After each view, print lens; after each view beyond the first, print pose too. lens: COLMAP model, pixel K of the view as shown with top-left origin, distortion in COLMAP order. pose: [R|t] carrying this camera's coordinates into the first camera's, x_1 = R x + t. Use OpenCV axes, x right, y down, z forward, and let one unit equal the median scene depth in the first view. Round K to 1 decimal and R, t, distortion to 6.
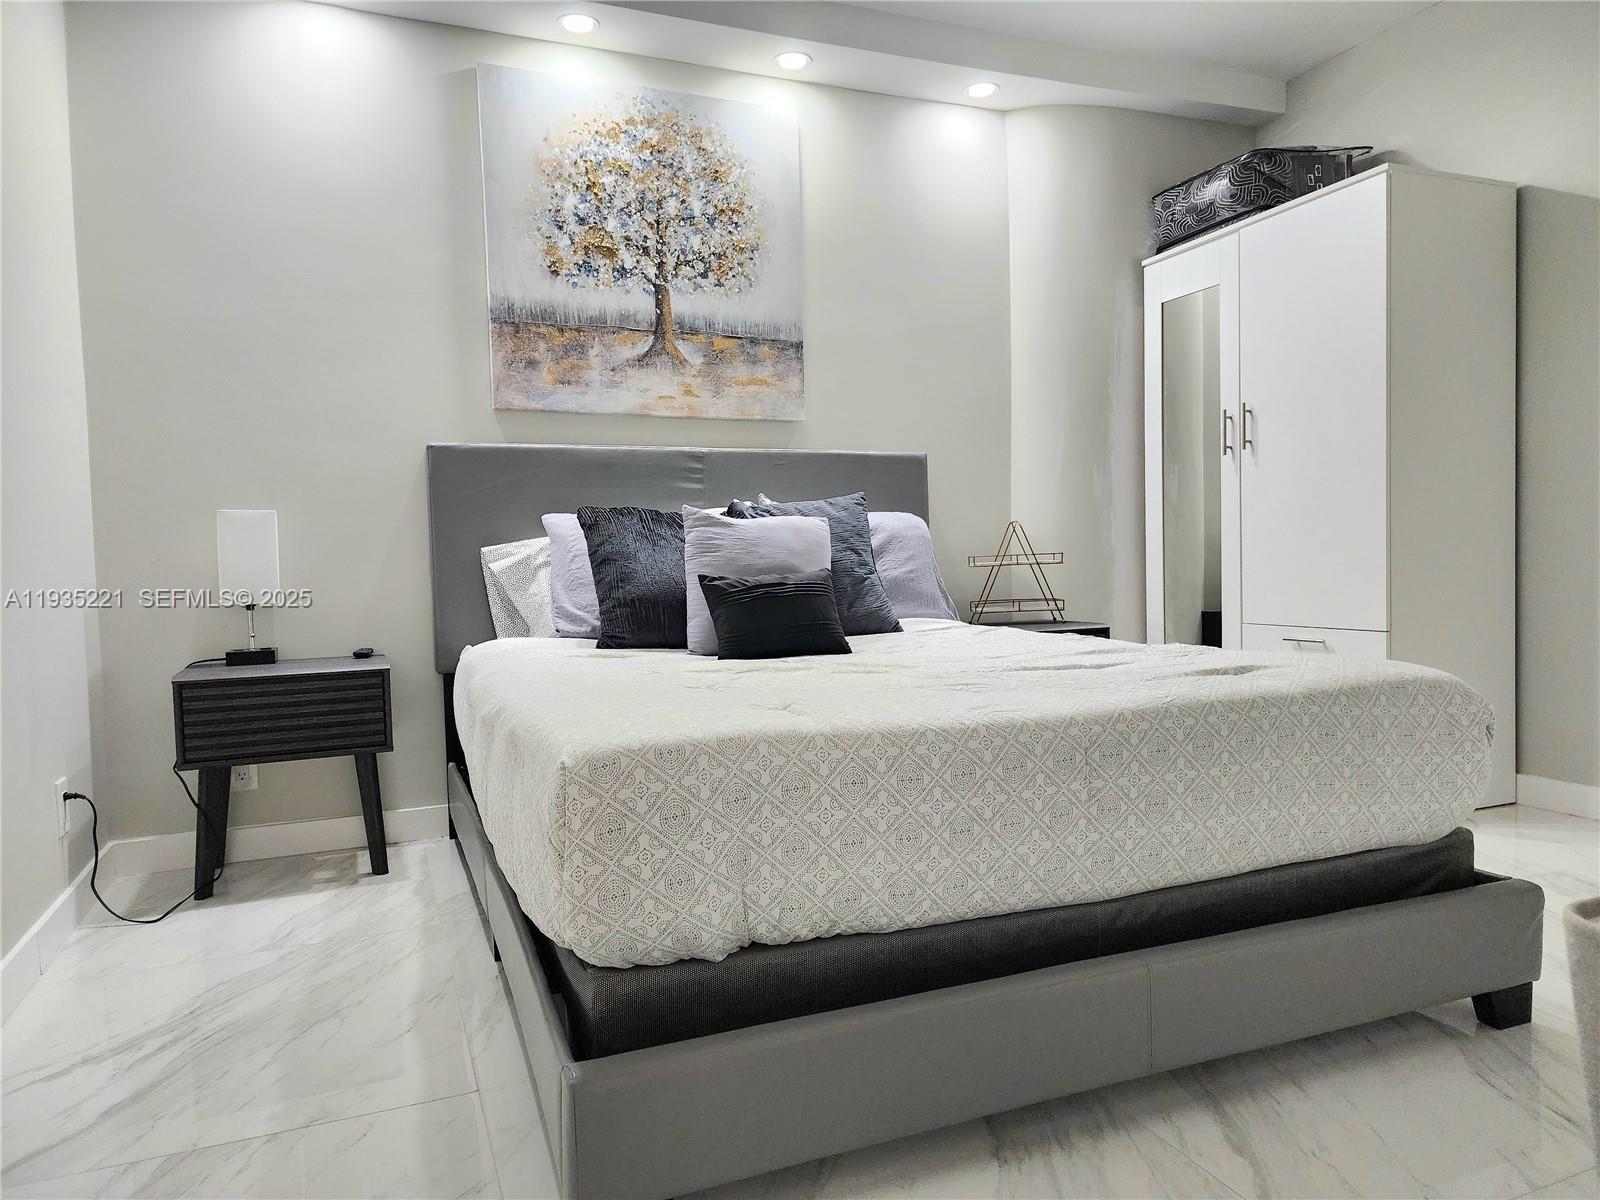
lens RADIAL K [[1082.2, 0, 807.3], [0, 1082.2, 615.4], [0, 0, 1]] dist [0.058649, -0.030870]
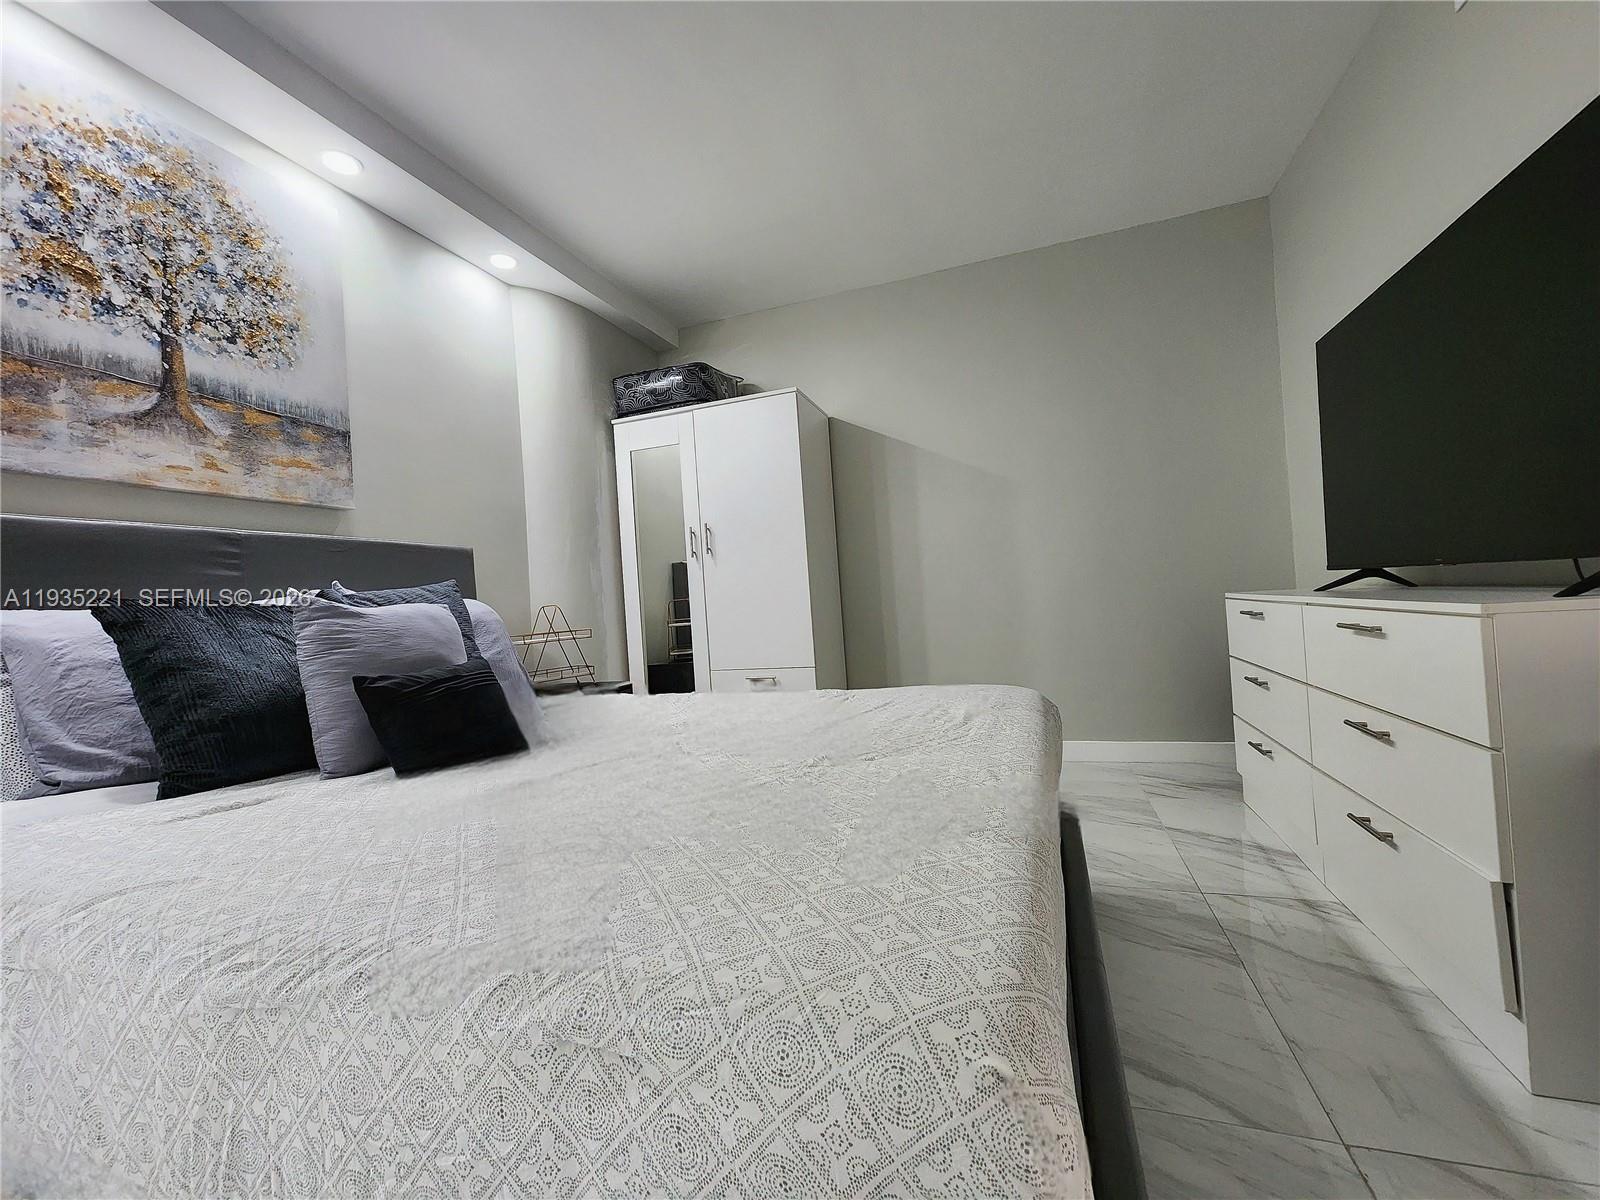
lens RADIAL K [[656.3, 0, 799.8], [0, 656.3, 594.1], [0, 0, 1]] dist [0.003014, 0.000115]
pose [[0.660509, -0.014046, 0.750687, -0.197491], [0.089444, 0.994177, -0.060097, -0.031214], [-0.745472, 0.106839, 0.657919, 0.323009]]
